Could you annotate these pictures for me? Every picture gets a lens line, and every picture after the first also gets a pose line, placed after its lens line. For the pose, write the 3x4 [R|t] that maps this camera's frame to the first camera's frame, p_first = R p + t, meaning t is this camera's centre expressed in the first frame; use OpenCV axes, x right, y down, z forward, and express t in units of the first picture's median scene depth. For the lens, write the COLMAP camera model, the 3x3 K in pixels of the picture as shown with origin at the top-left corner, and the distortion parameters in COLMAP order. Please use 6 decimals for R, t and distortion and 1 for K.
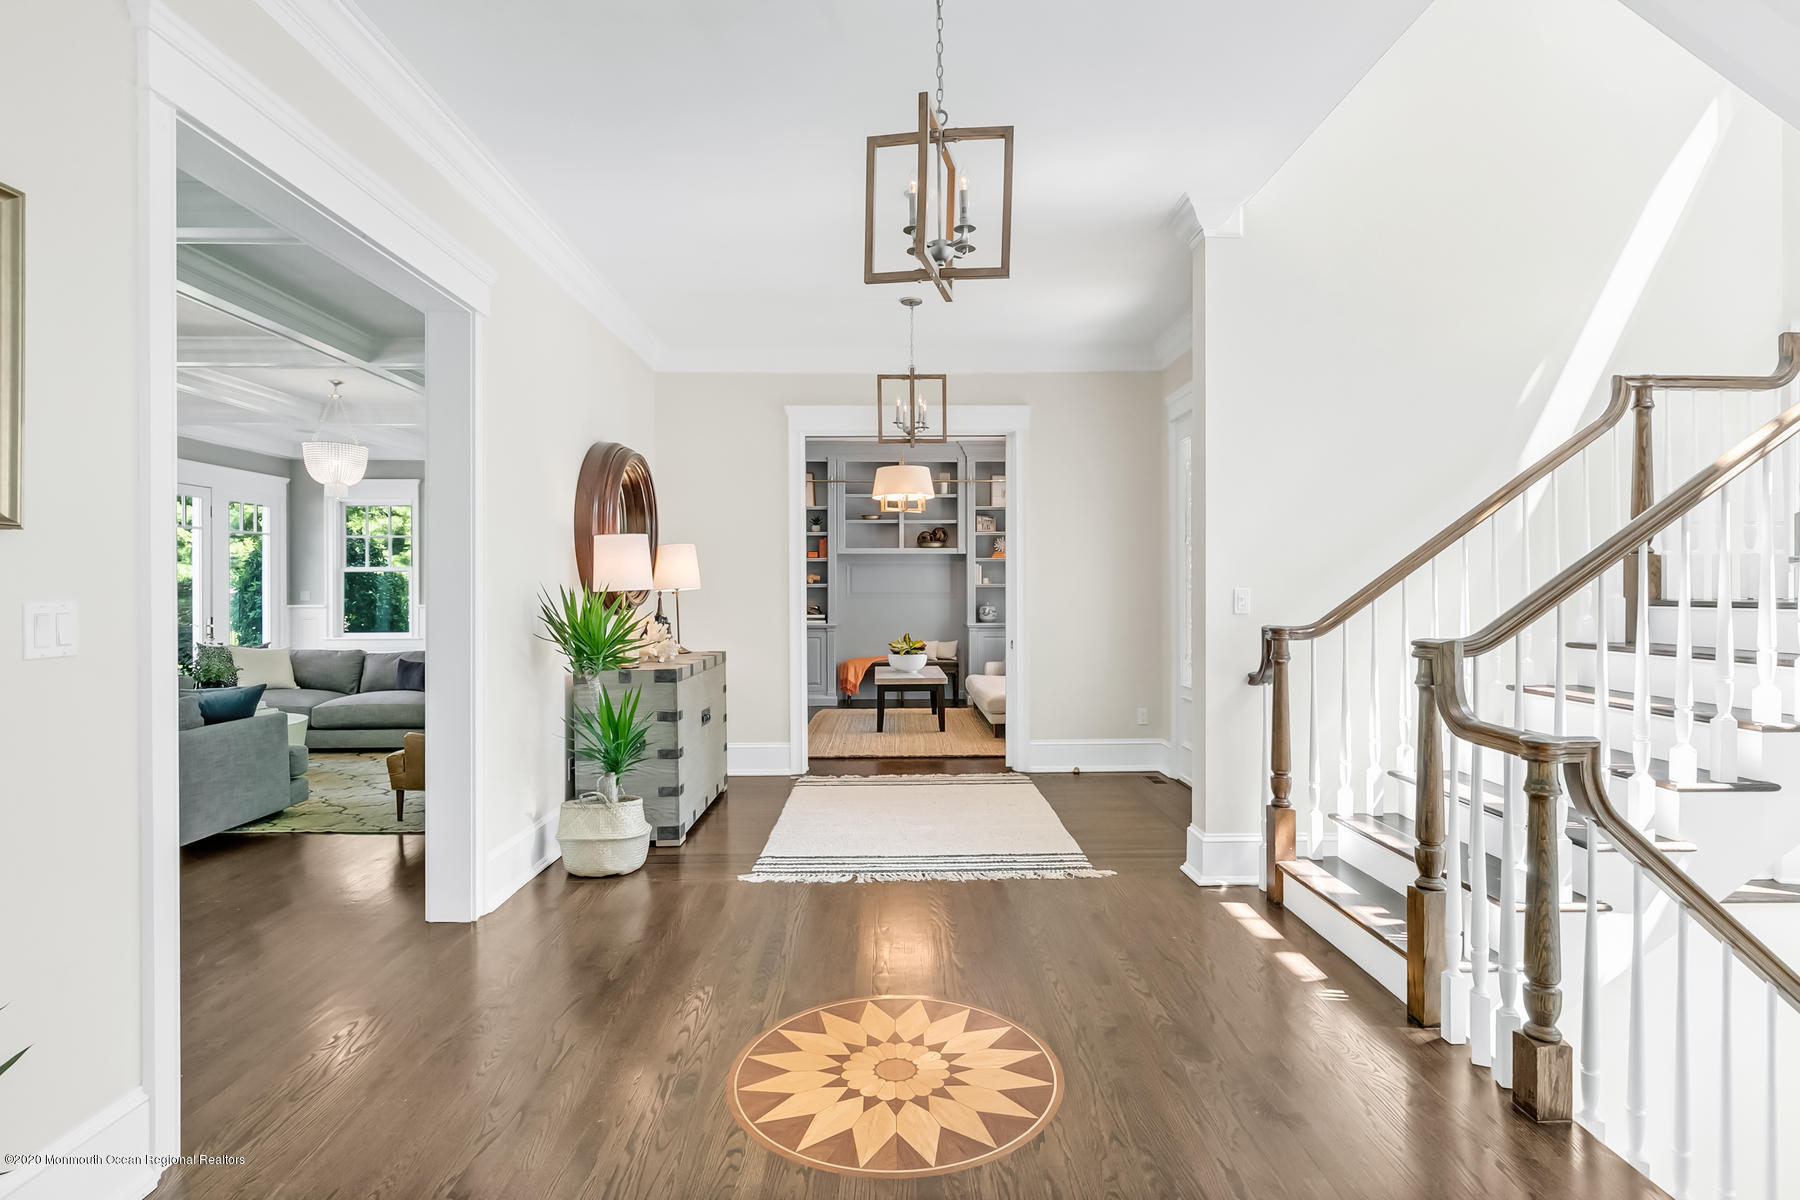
lens RADIAL K [[846.5, 0, 902.6], [0, 846.5, 600.5], [0, 0, 1]] dist [-0.019049, -0.000855]
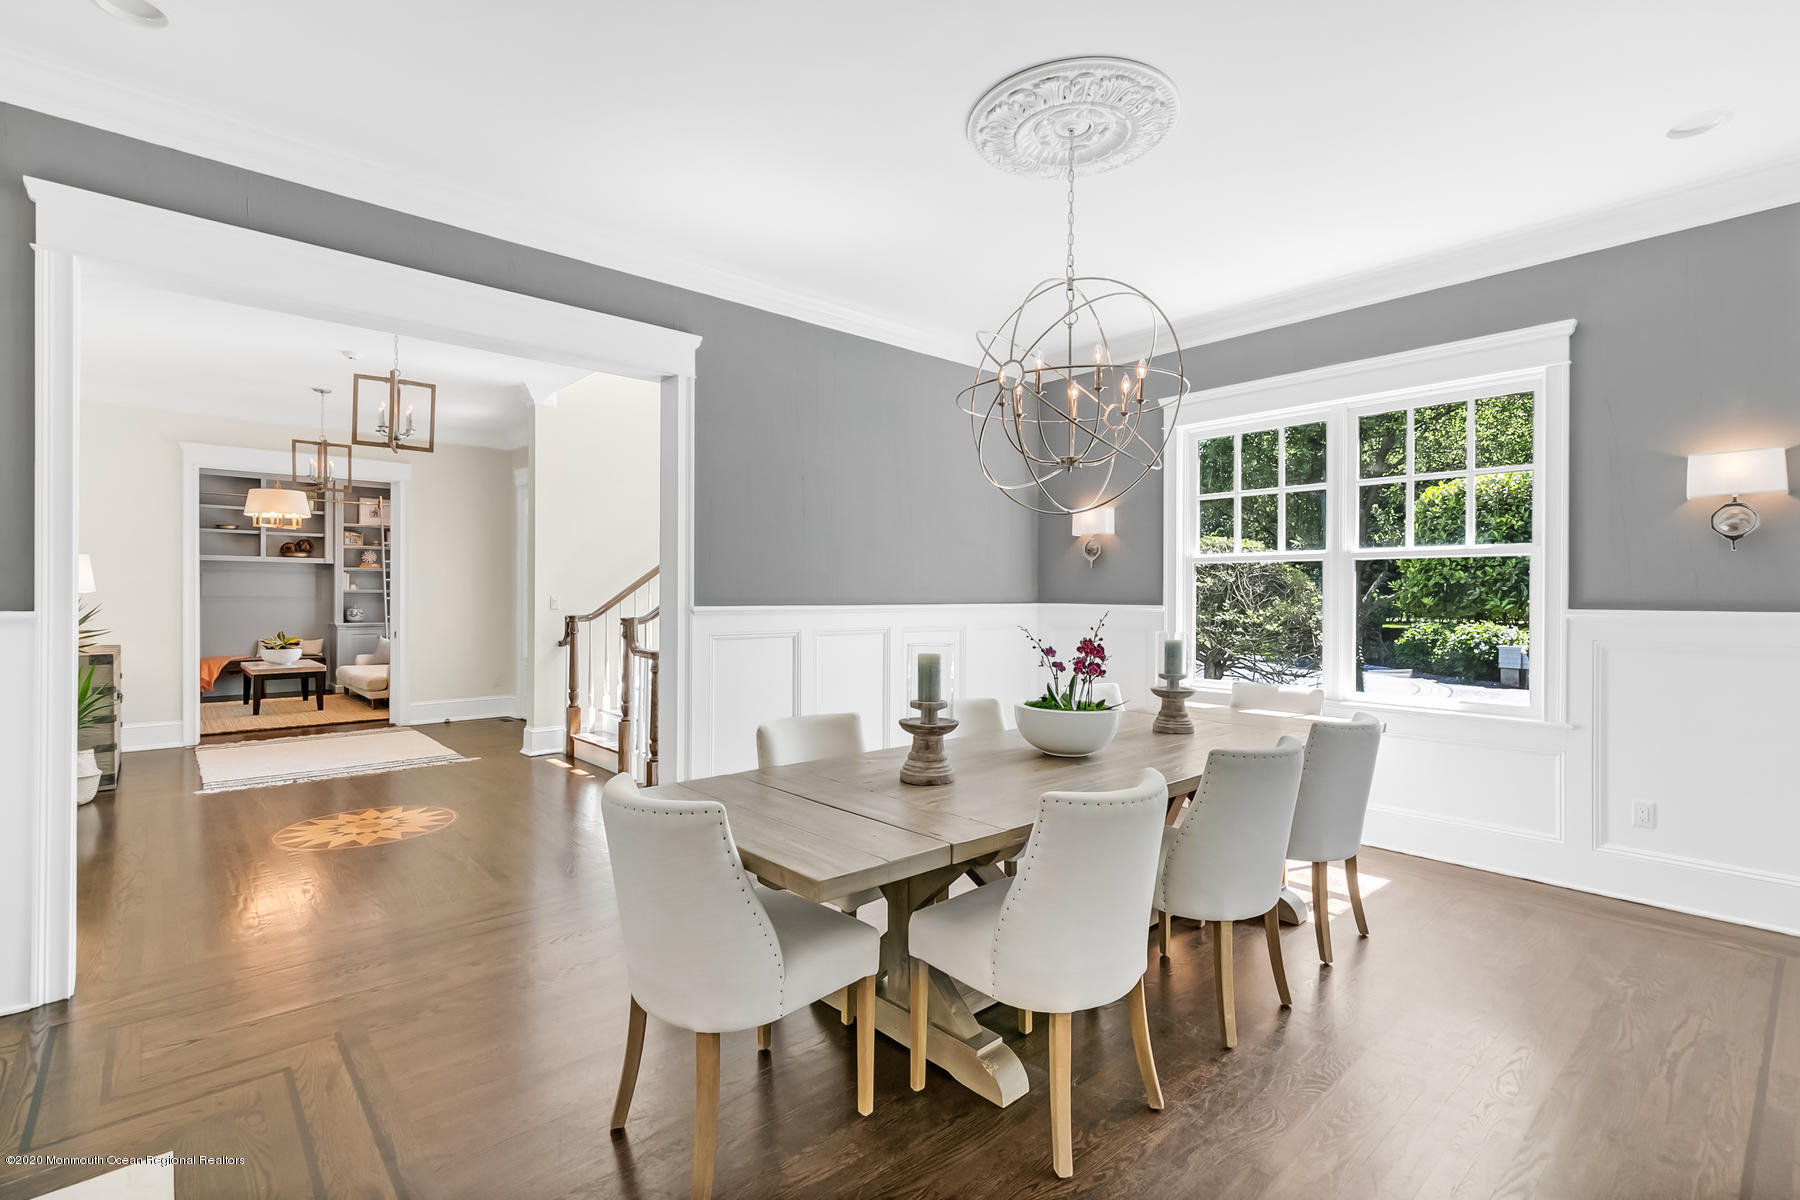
lens RADIAL K [[854.1, 0, 892.7], [0, 854.1, 596.1], [0, 0, 1]] dist [0.022184, -0.000043]
pose [[0.757682, 0.006386, 0.652593, -0.179751], [0.002186, 0.999922, -0.012324, 0.008727], [-0.652621, 0.010764, 0.757608, -0.620324]]
